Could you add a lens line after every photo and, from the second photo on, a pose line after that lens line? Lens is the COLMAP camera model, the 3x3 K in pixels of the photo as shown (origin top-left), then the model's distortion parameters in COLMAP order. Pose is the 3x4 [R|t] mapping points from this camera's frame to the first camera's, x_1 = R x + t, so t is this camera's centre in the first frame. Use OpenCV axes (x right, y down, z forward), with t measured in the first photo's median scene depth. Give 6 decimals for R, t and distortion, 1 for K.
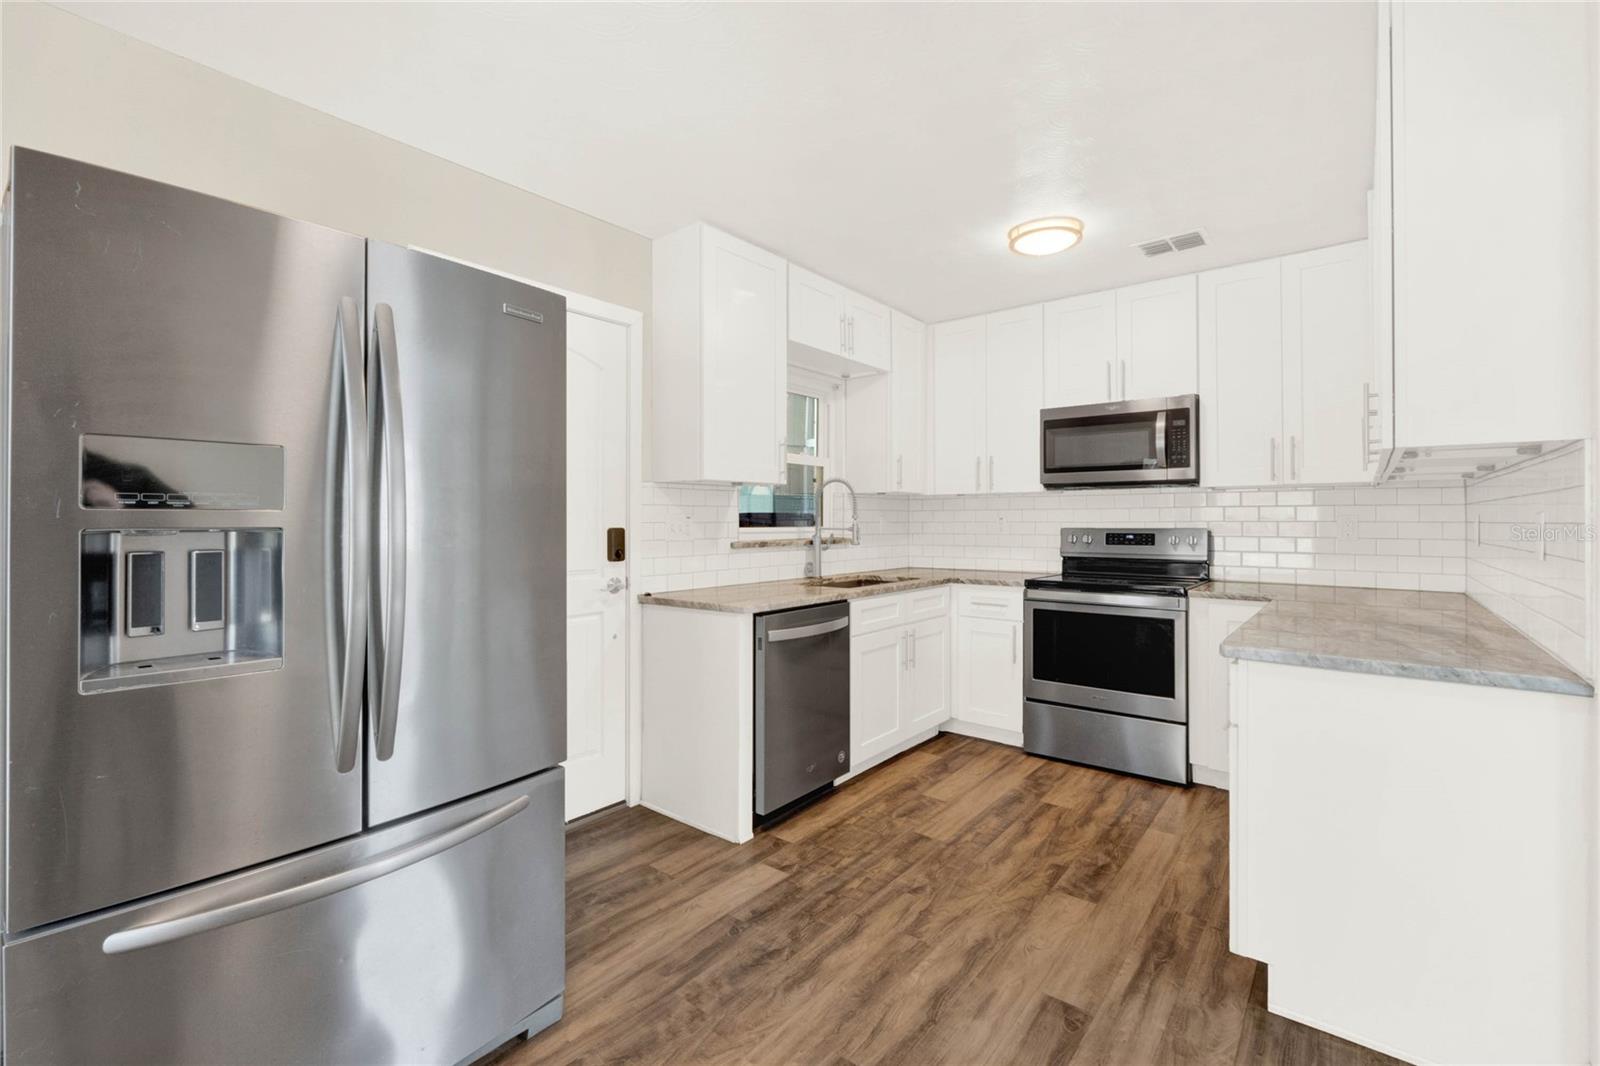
lens RADIAL K [[696.4, 0, 800.7], [0, 696.4, 521.8], [0, 0, 1]] dist [-0.001769, -0.000837]
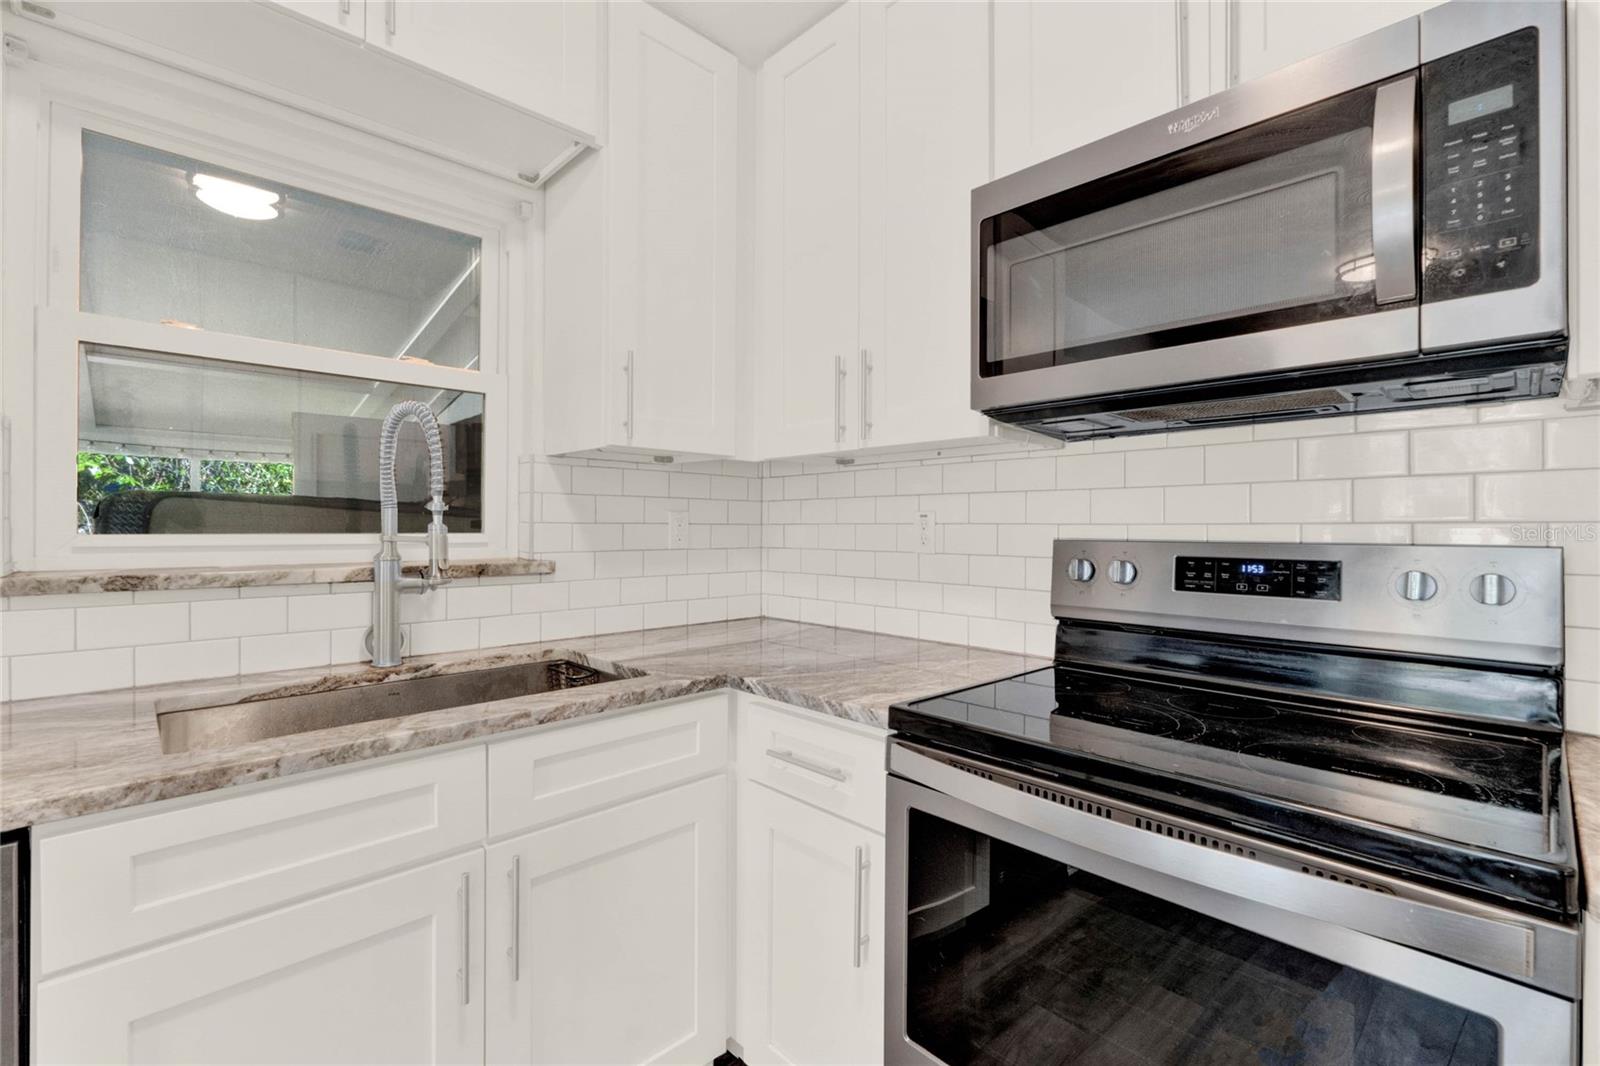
lens RADIAL K [[696.4, 0, 798.8], [0, 696.4, 534.2], [0, 0, 1]] dist [-0.001769, -0.000837]
pose [[0.991615, 0.004598, -0.129142, 0.305937], [-0.003269, 0.999939, 0.010503, 0.002724], [0.129183, -0.009993, 0.991570, 0.653642]]
